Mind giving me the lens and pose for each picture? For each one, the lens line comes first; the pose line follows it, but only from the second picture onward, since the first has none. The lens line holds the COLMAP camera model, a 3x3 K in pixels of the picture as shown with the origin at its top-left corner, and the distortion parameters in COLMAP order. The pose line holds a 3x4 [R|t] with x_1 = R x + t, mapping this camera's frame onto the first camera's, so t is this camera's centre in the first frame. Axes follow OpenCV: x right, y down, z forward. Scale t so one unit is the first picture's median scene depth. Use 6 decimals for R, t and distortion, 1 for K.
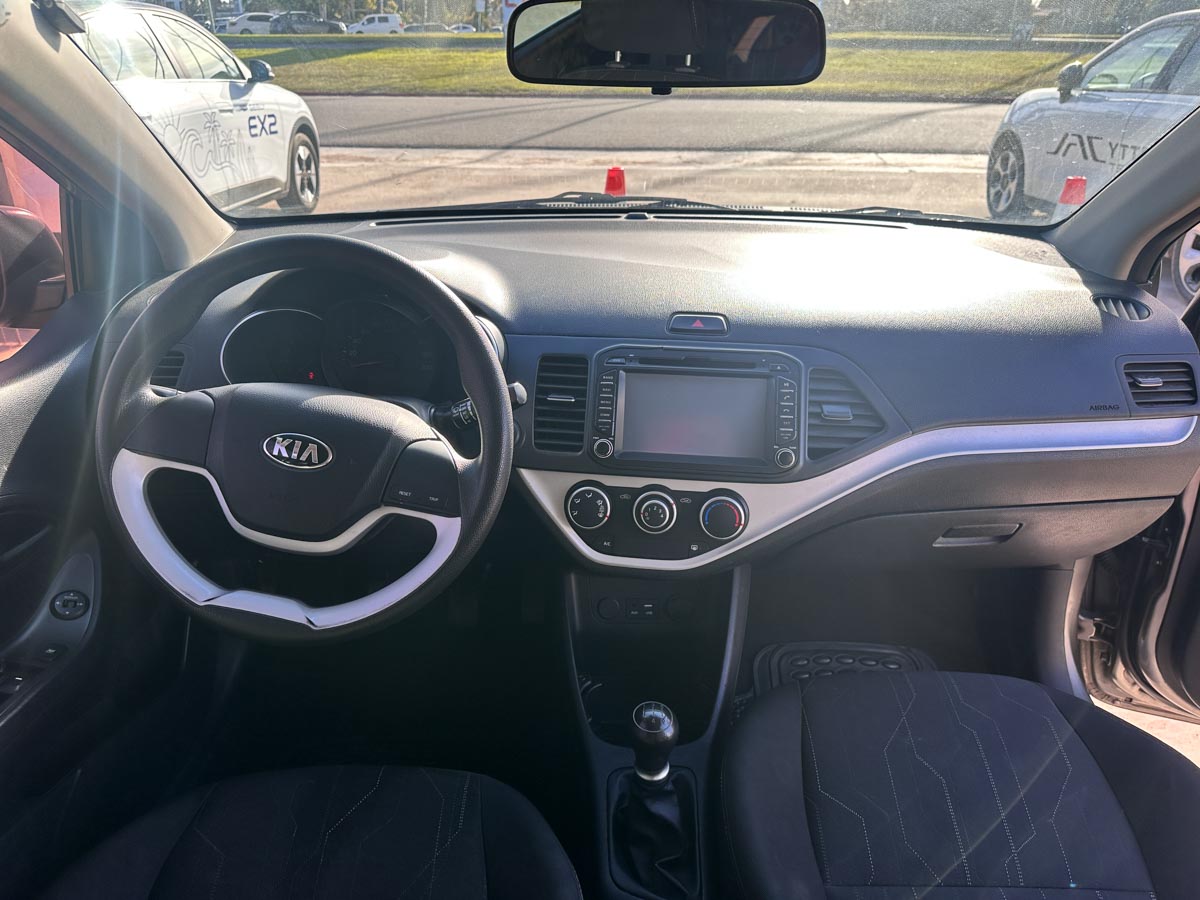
lens RADIAL K [[861.5, 0, 599.0], [0, 861.5, 447.0], [0, 0, 1]] dist [0.014137, -0.018179]
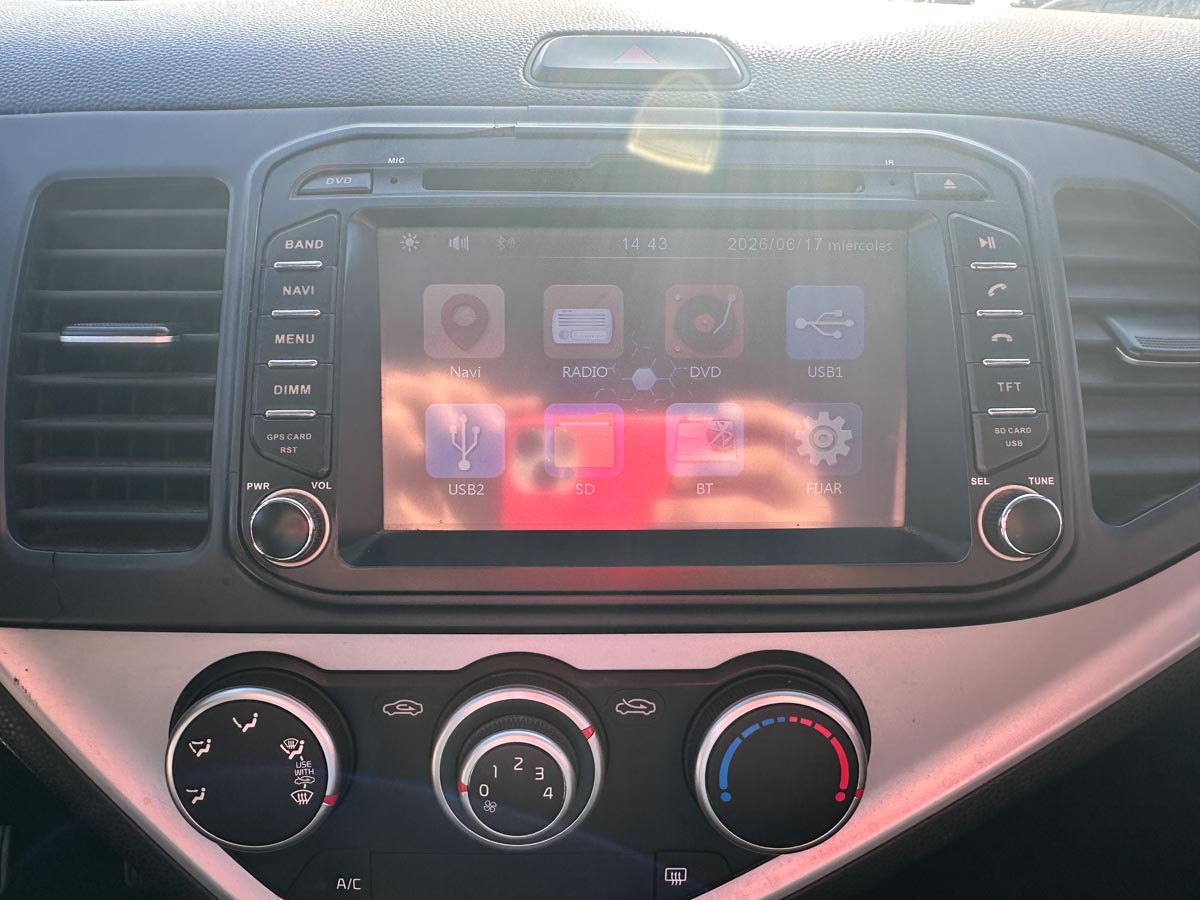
lens RADIAL K [[861.5, 0, 598.8], [0, 861.5, 447.7], [0, 0, 1]] dist [0.014137, -0.018179]
pose [[0.988426, -0.053056, 0.142120, 0.057086], [0.060040, 0.997167, -0.045314, -0.004946], [-0.139313, 0.053322, 0.988812, 0.739999]]
